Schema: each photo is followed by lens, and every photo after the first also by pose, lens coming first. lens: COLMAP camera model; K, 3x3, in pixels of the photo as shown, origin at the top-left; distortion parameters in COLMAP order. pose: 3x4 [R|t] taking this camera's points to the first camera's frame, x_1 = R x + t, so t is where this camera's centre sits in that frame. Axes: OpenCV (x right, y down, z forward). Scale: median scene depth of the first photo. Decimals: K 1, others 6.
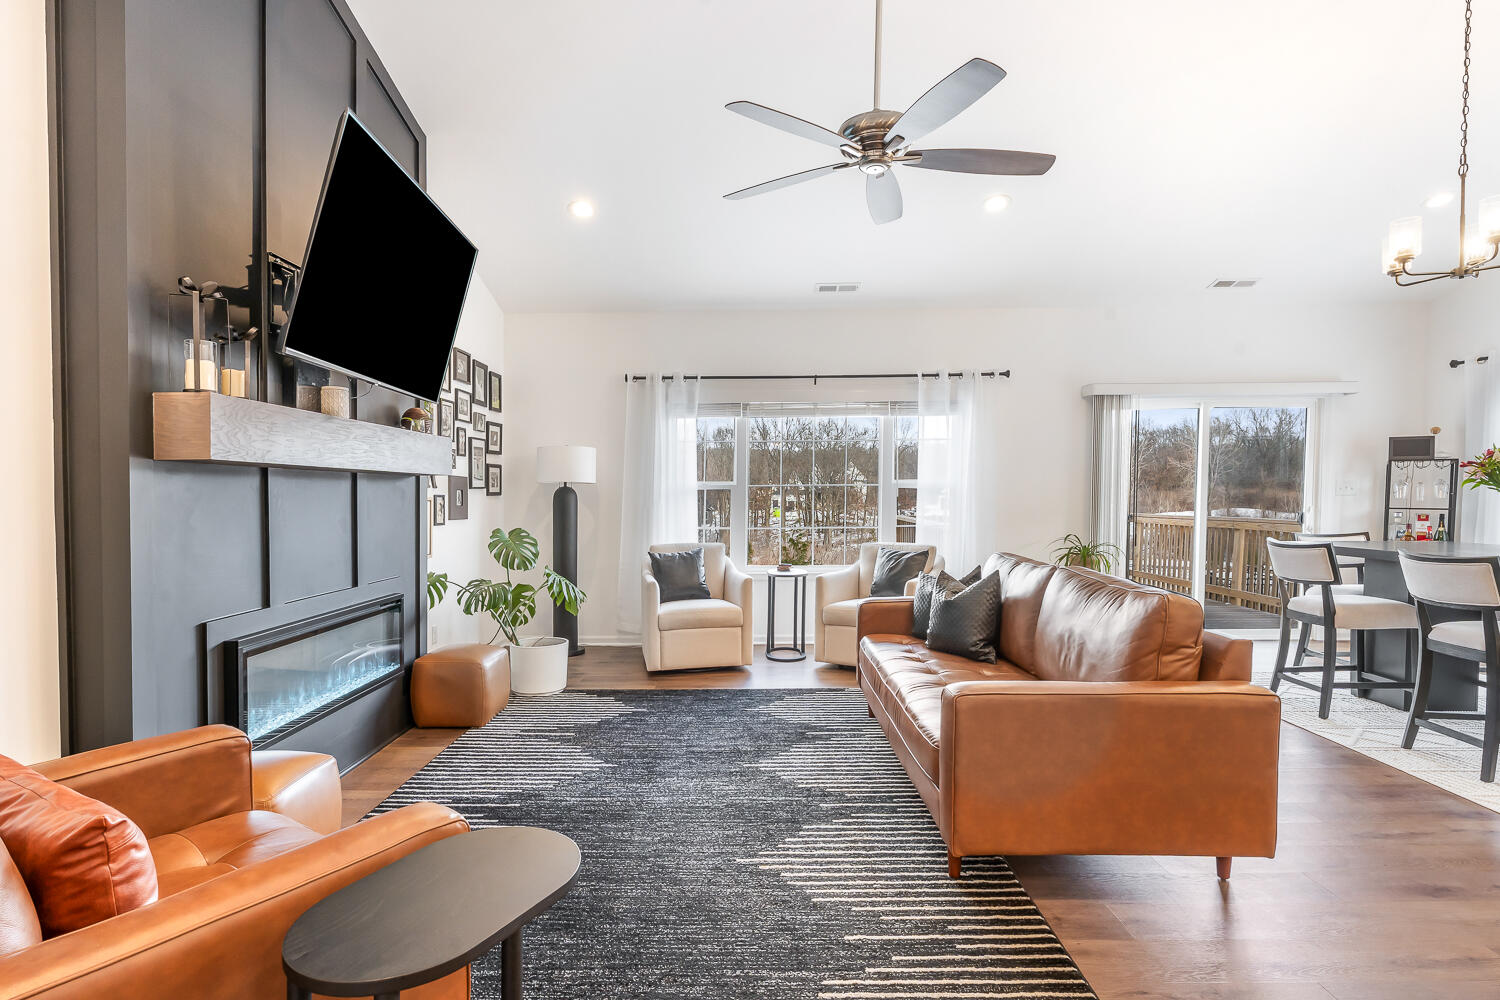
lens RADIAL K [[731.2, 0, 751.6], [0, 731.2, 518.5], [0, 0, 1]] dist [-0.002487, -0.000138]
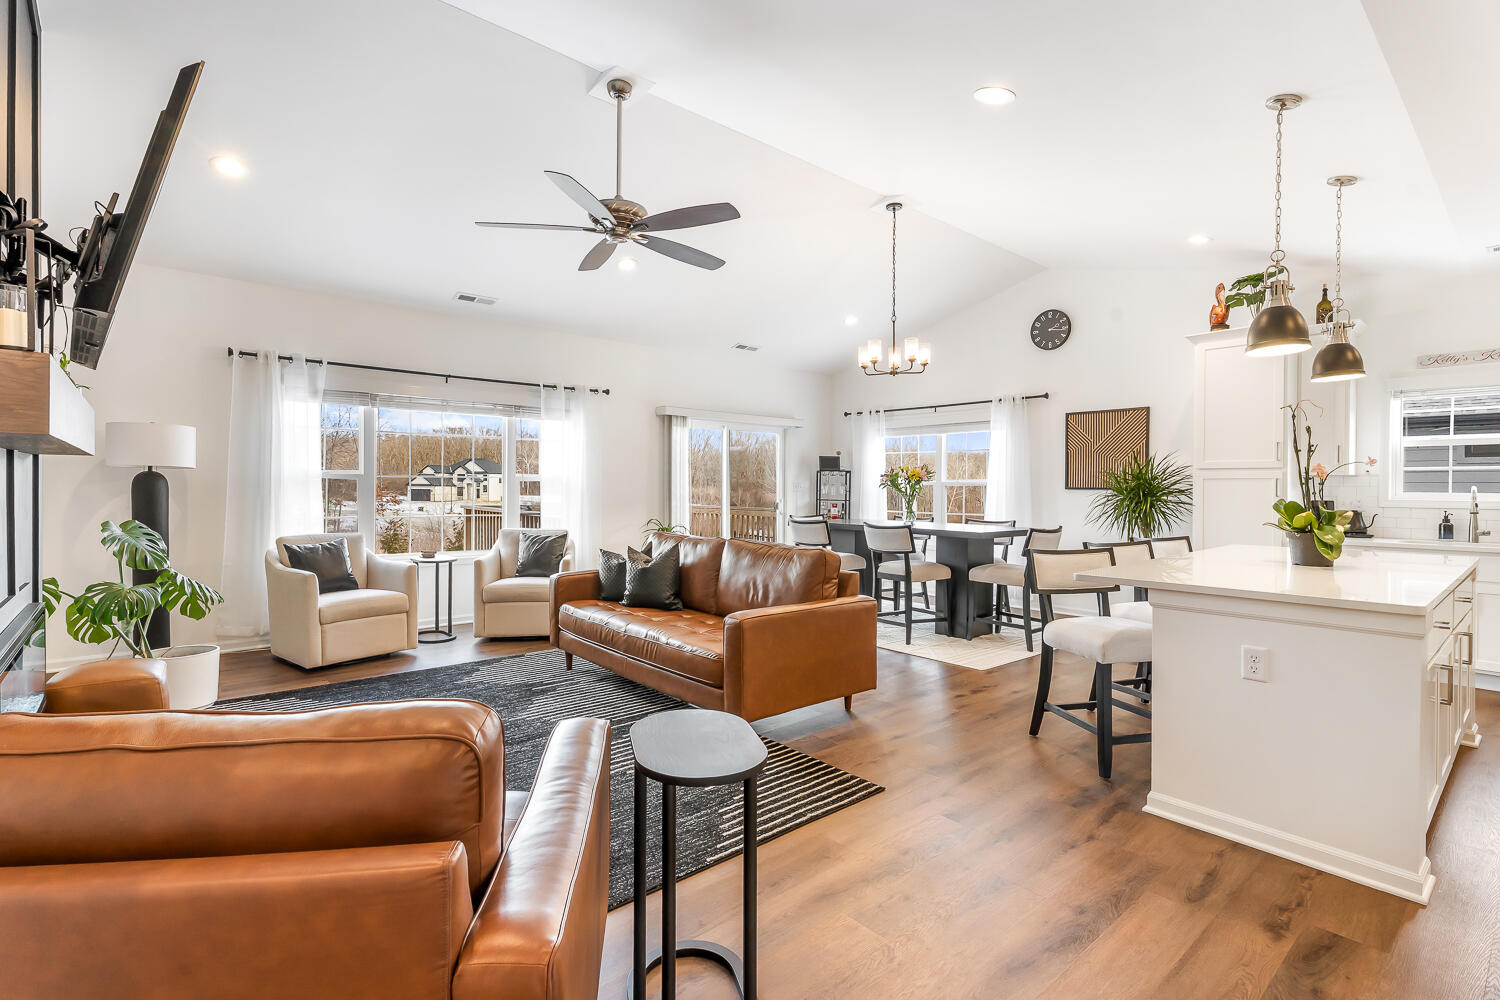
lens RADIAL K [[683.7, 0, 733.9], [0, 683.7, 493.1], [0, 0, 1]] dist [0.001694, 0.000899]
pose [[0.763084, 0.009185, 0.646234, -0.295471], [0.005628, 0.999767, -0.020855, 0.002141], [-0.646275, 0.019552, 0.762854, -0.041815]]
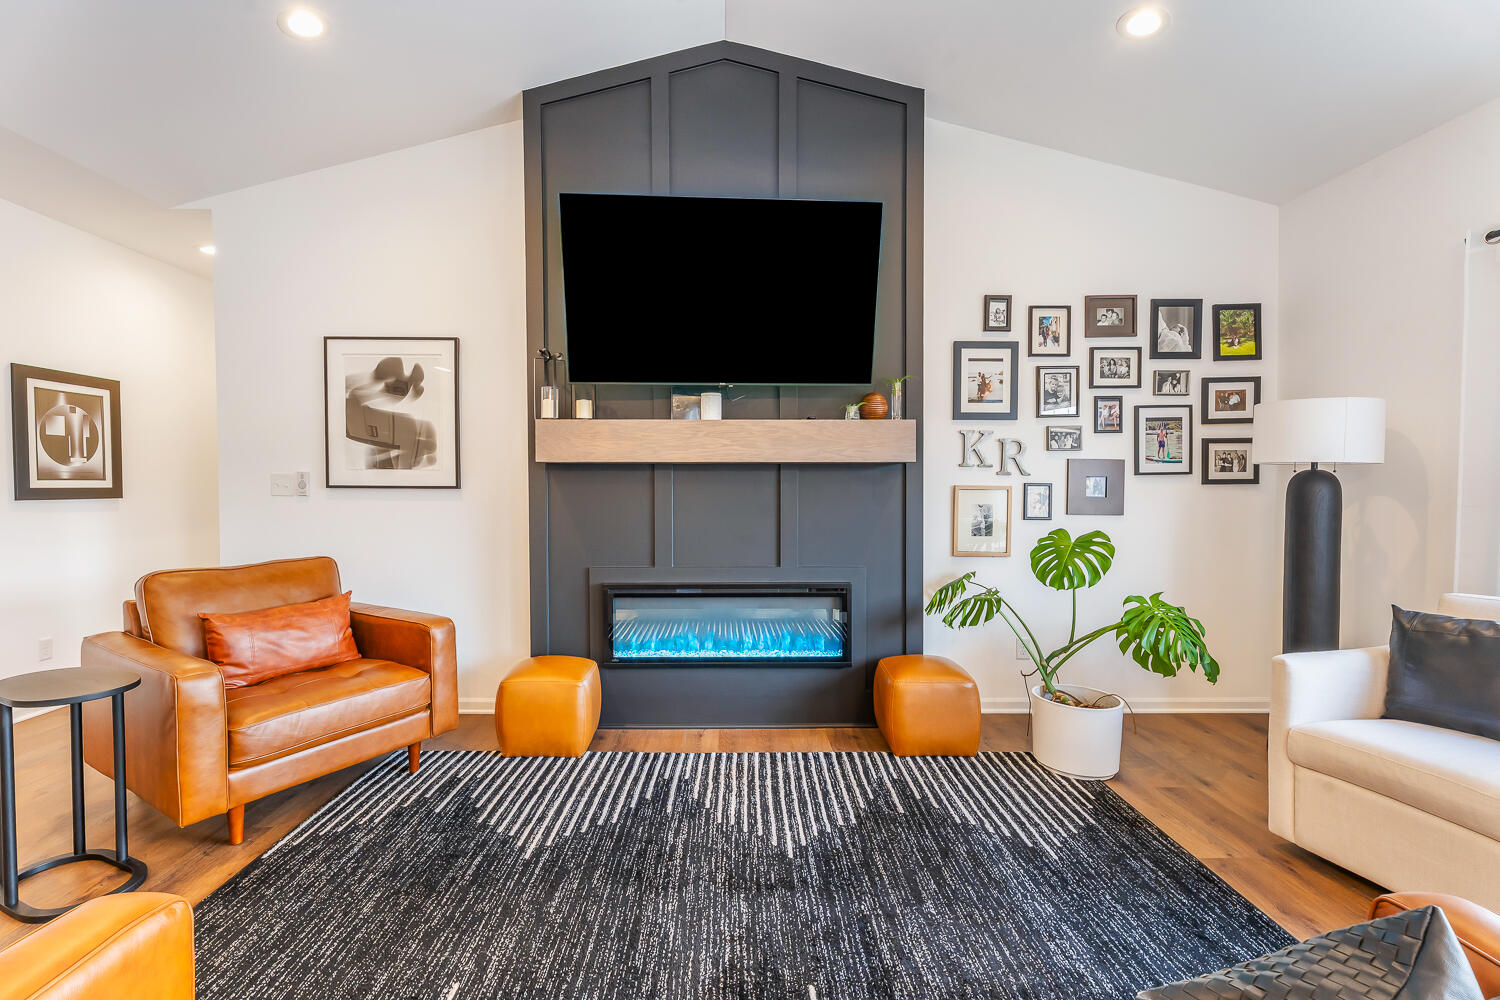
lens RADIAL K [[683.7, 0, 744.9], [0, 683.7, 481.8], [0, 0, 1]] dist [0.001694, 0.000899]
pose [[0.014204, 0.006516, -0.999878, 0.332211], [-0.032107, 0.999466, 0.006057, -0.026681], [0.999383, 0.032017, 0.014406, 0.623458]]
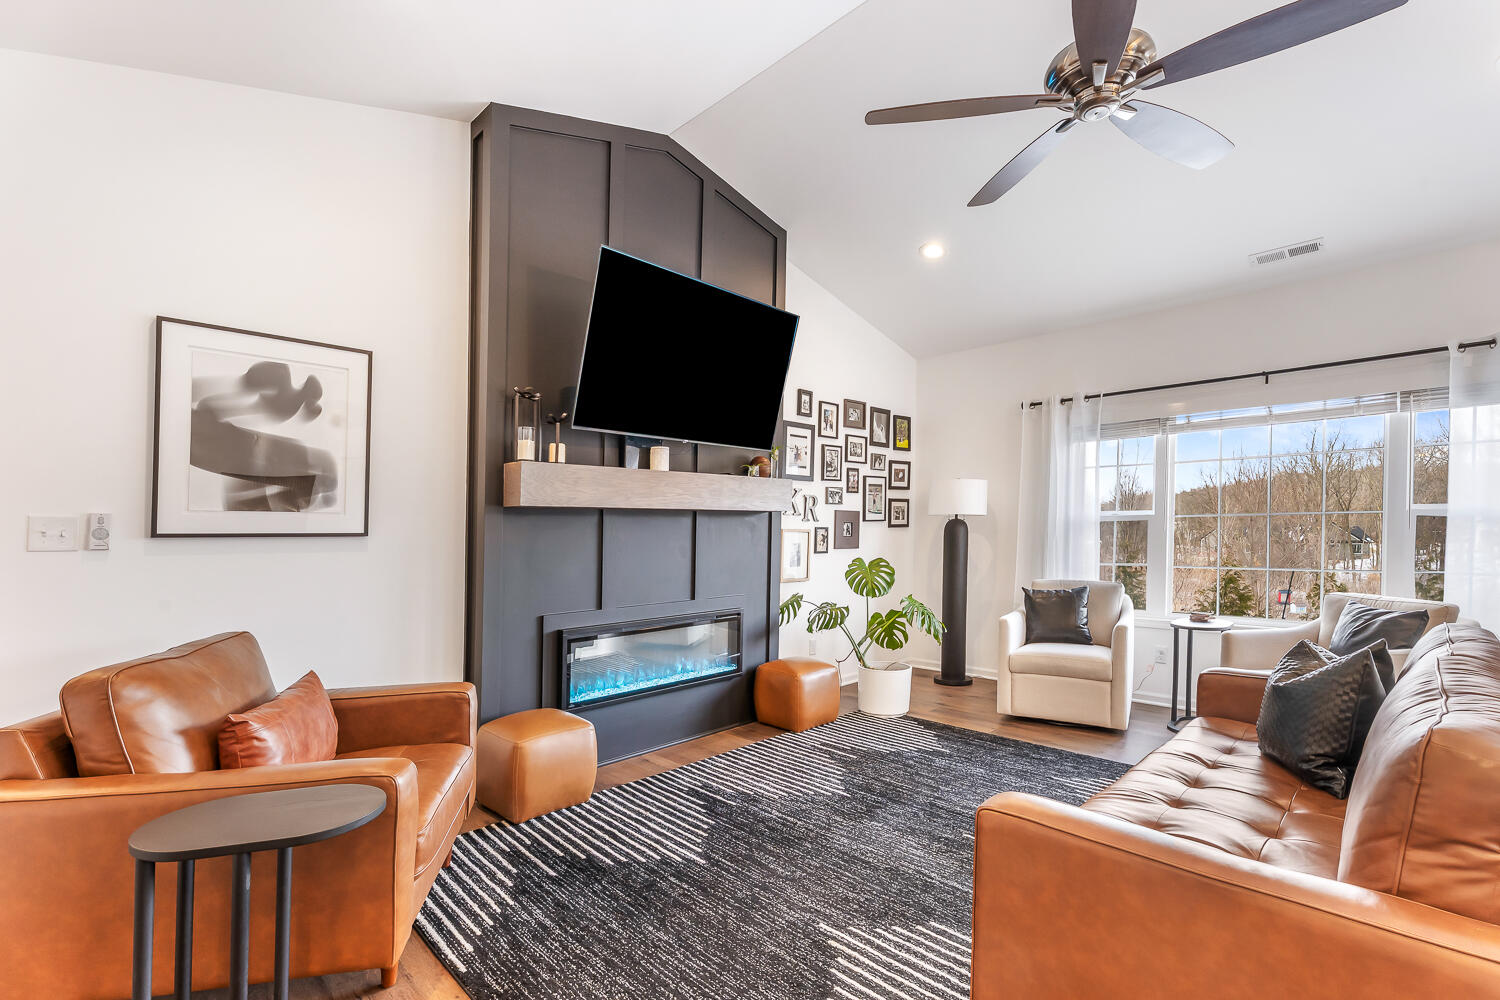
lens RADIAL K [[683.7, 0, 775.5], [0, 683.7, 522.3], [0, 0, 1]] dist [0.001694, 0.000899]
pose [[0.720809, -0.004648, -0.693118, 0.267046], [-0.019935, 0.999425, -0.027433, -0.008427], [0.692847, 0.033592, 0.720302, 0.156536]]
